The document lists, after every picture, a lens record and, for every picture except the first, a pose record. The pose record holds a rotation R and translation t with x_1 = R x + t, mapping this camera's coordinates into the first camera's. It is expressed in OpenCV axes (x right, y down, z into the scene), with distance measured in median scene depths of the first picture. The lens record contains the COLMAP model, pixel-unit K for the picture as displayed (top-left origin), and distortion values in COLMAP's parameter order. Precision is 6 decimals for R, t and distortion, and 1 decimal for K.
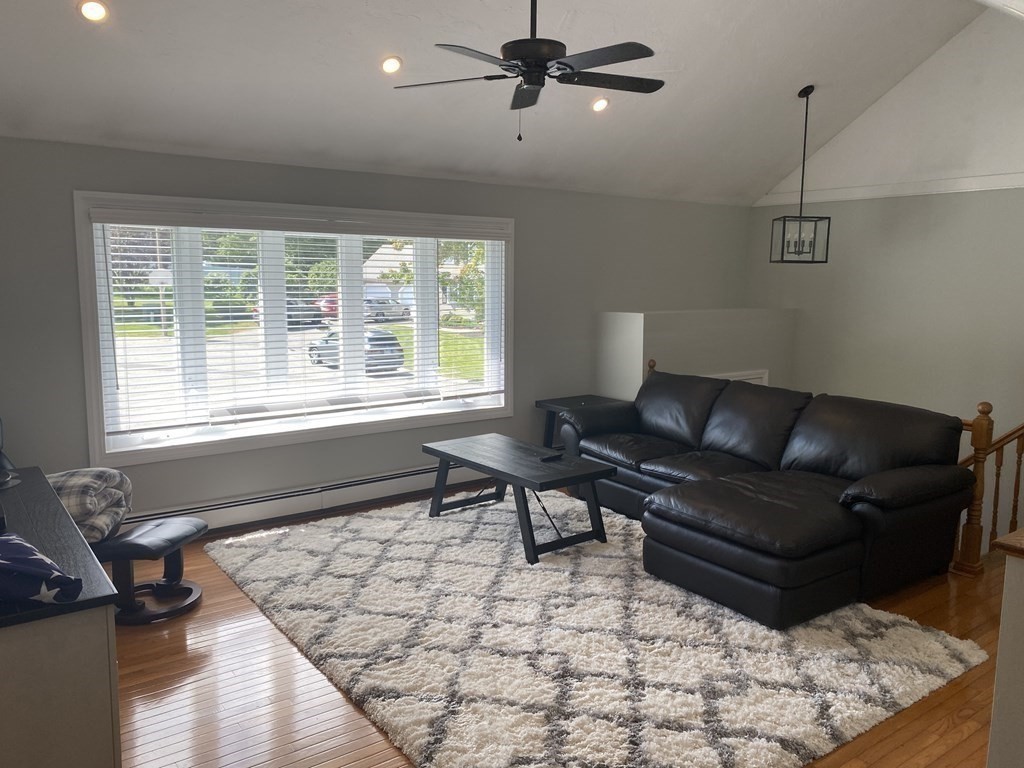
lens RADIAL K [[781.4, 0, 510.1], [0, 781.4, 383.7], [0, 0, 1]] dist [0.005748, -0.000392]
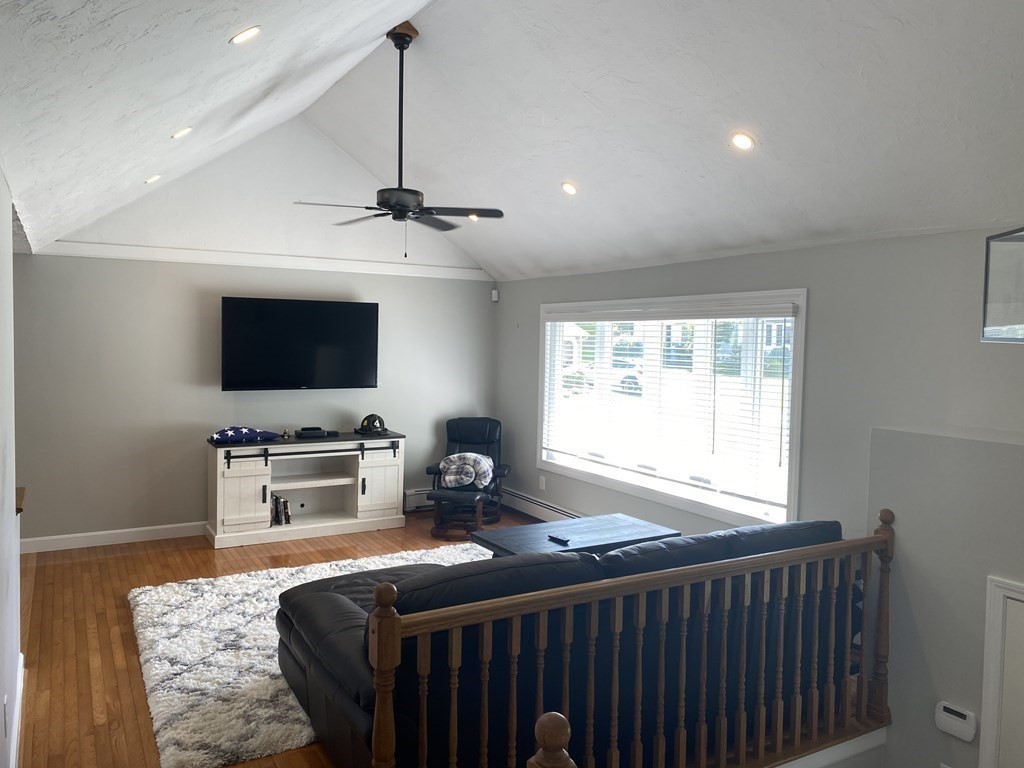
lens RADIAL K [[781.4, 0, 510.1], [0, 781.4, 380.1], [0, 0, 1]] dist [0.005748, -0.000392]
pose [[-0.141622, 0.035326, -0.989290, 0.913659], [-0.159426, 0.985504, 0.058013, -0.132616], [0.976999, 0.165935, -0.133937, 0.923161]]
